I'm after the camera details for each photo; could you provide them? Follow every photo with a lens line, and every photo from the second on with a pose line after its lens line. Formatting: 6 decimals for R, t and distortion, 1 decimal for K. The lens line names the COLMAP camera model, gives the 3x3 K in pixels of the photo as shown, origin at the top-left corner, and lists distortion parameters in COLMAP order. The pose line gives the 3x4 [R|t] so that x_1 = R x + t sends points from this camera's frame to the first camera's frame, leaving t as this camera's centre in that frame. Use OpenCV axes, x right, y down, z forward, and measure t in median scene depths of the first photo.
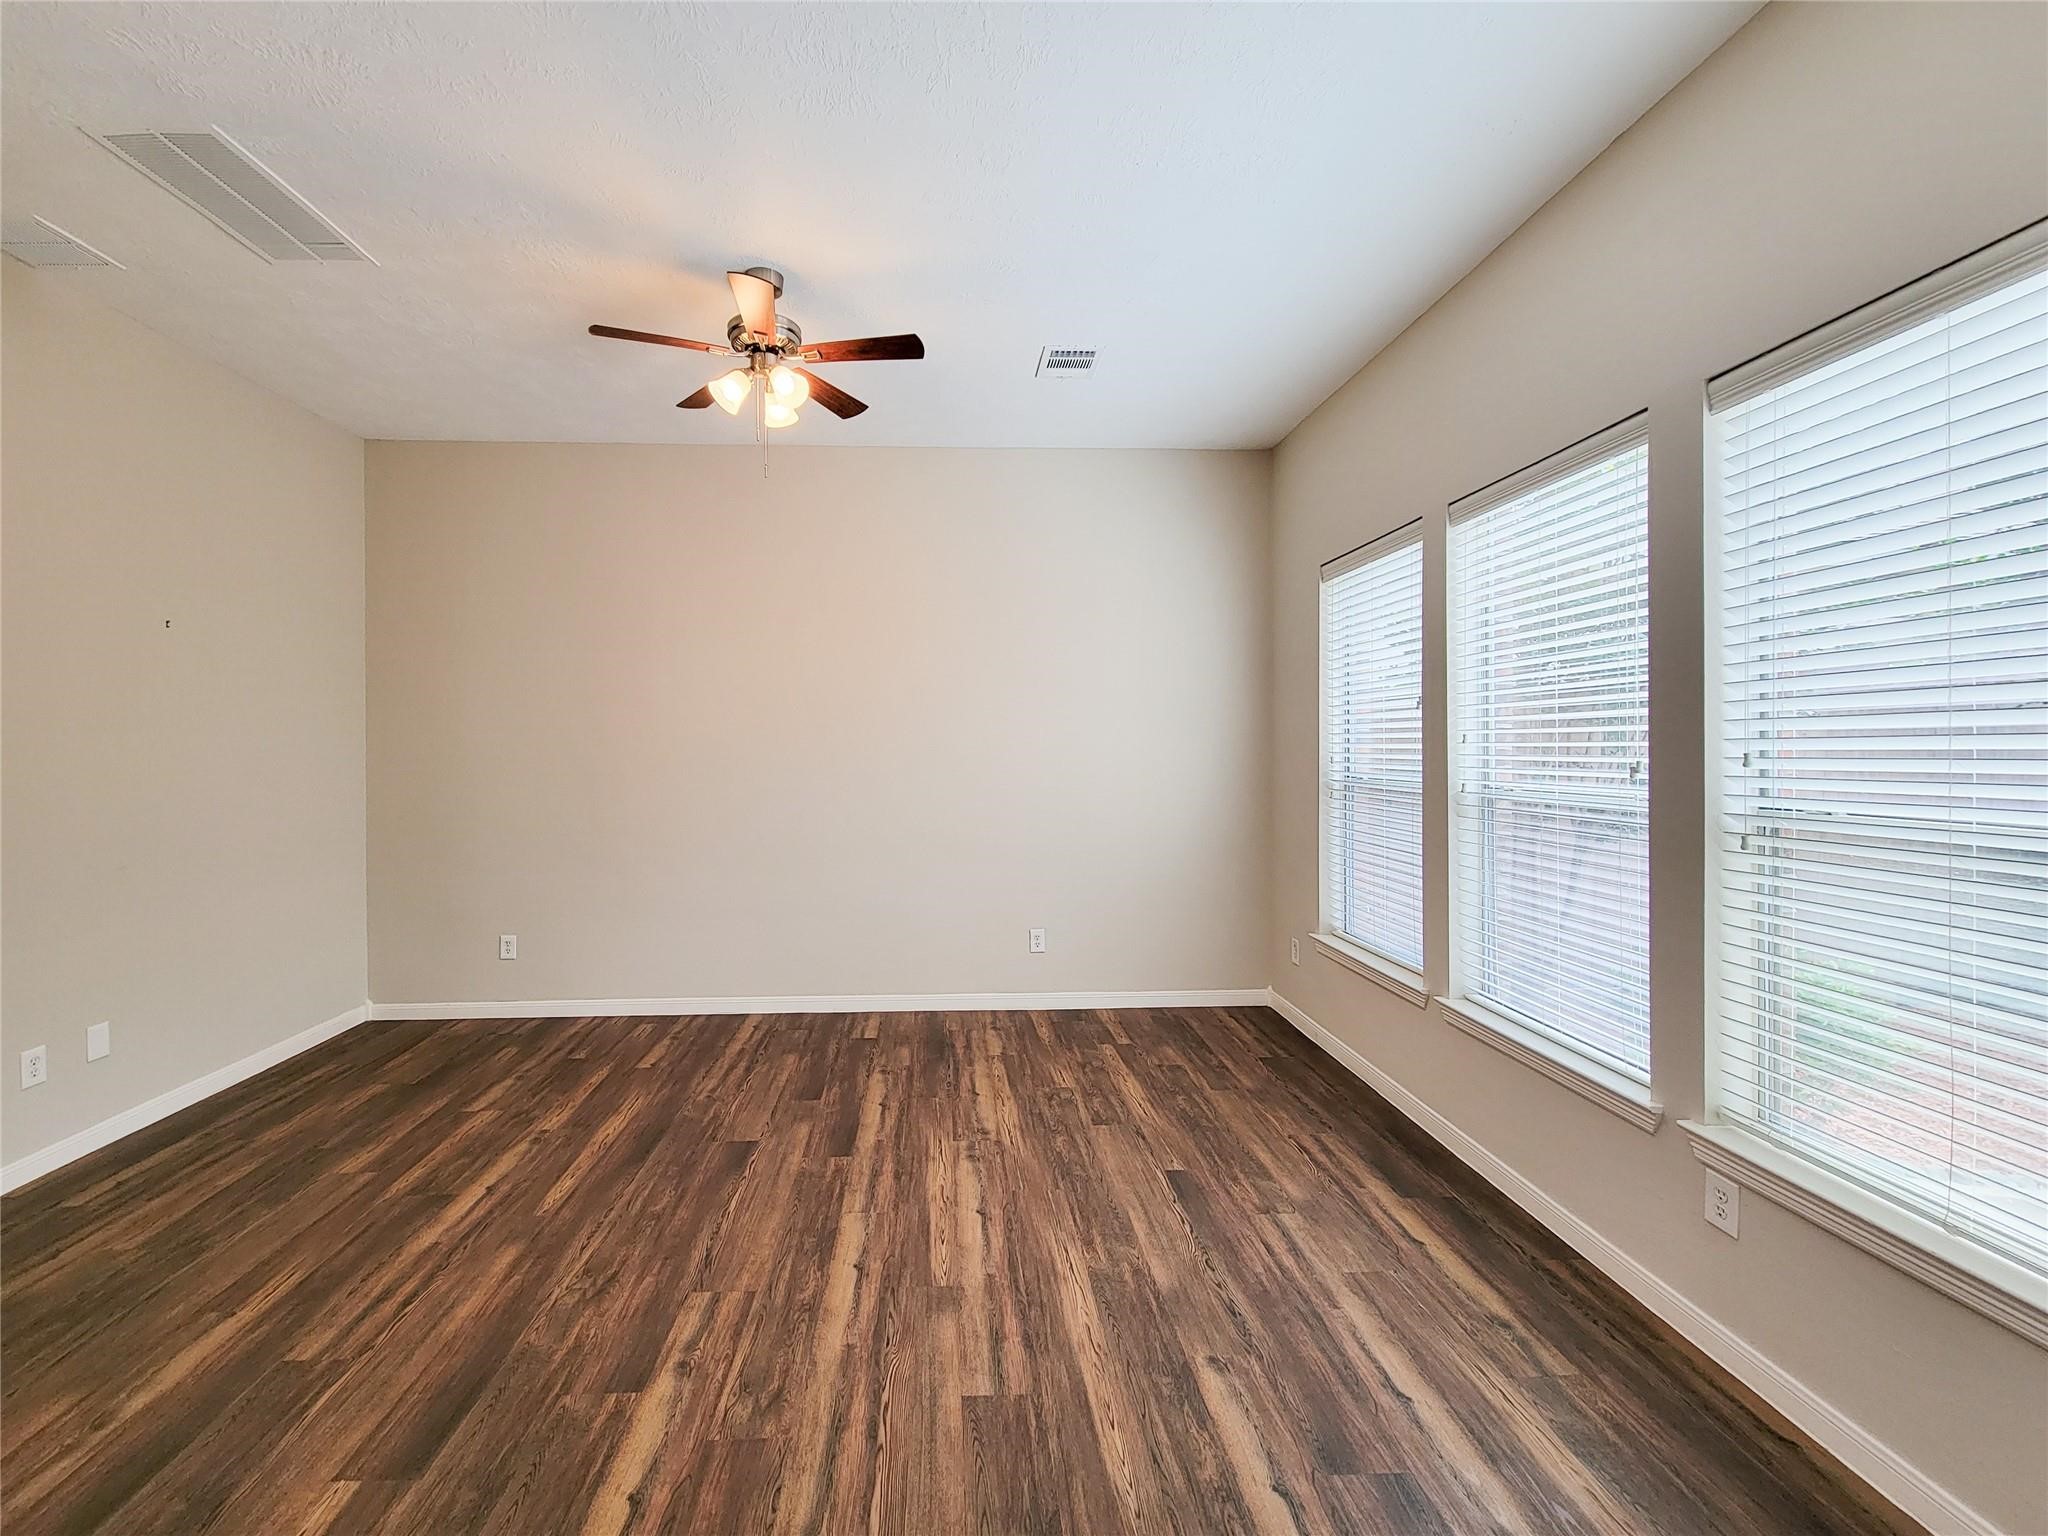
lens RADIAL K [[857.6, 0, 976.8], [0, 857.6, 733.2], [0, 0, 1]] dist [0.002348, -0.002943]
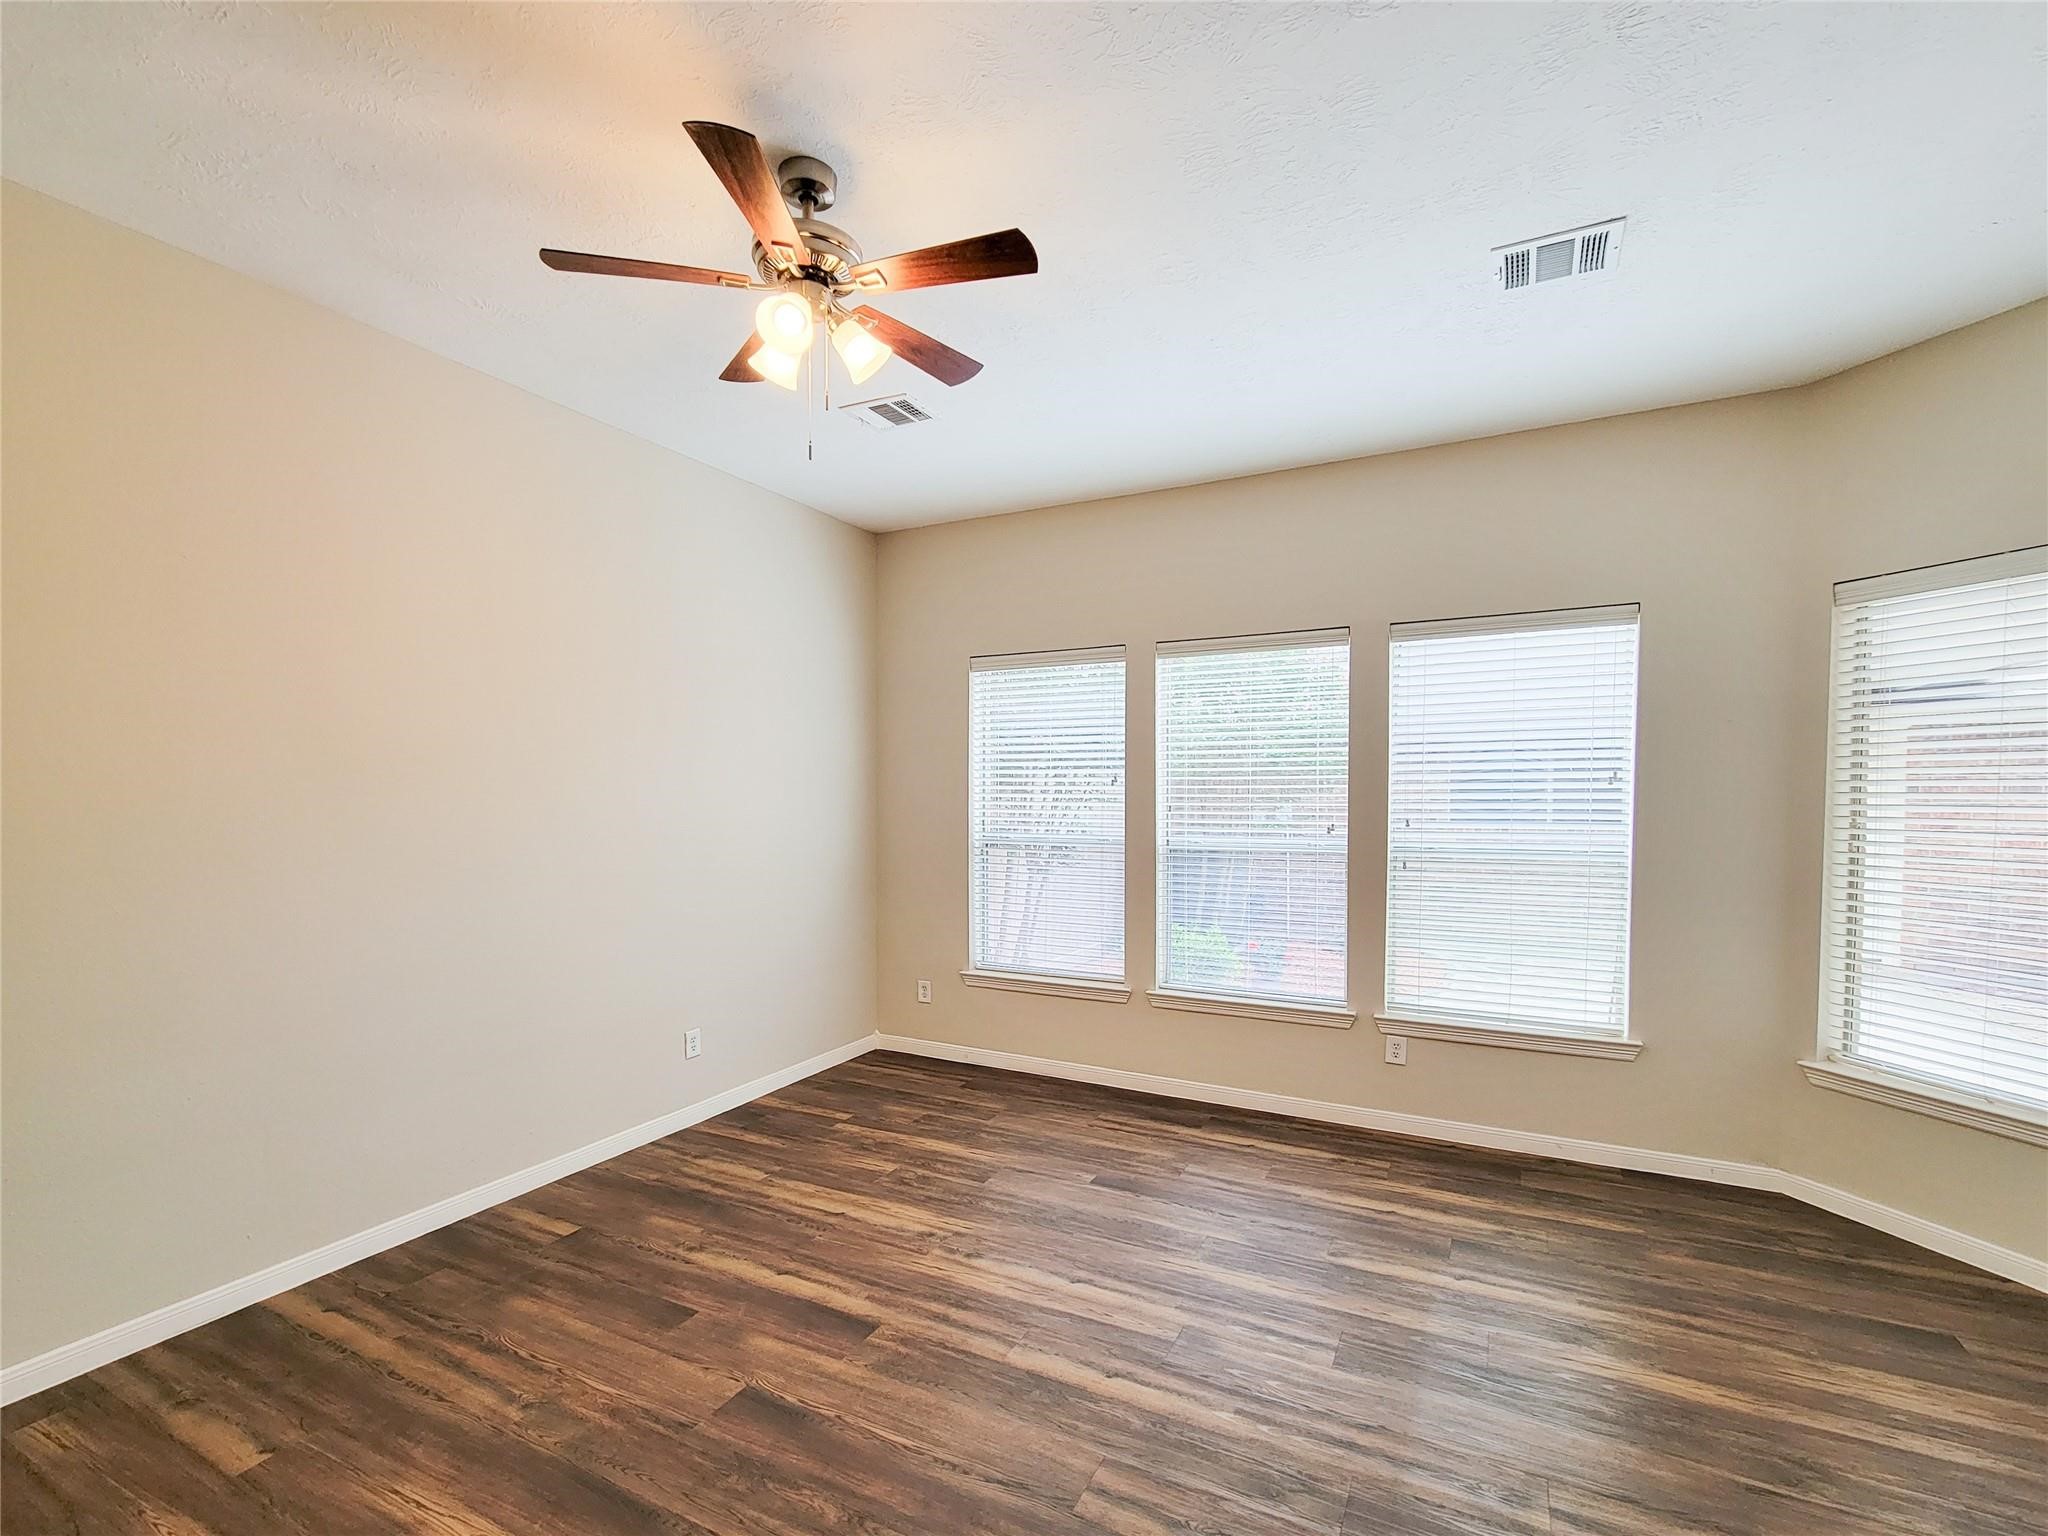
lens RADIAL K [[857.6, 0, 1005.1], [0, 857.6, 798.8], [0, 0, 1]] dist [0.002348, -0.002943]
pose [[0.511318, -0.005636, 0.859373, -0.789026], [-0.012896, 0.999816, 0.014230, -0.024157], [-0.859295, -0.018358, 0.511151, 0.486169]]
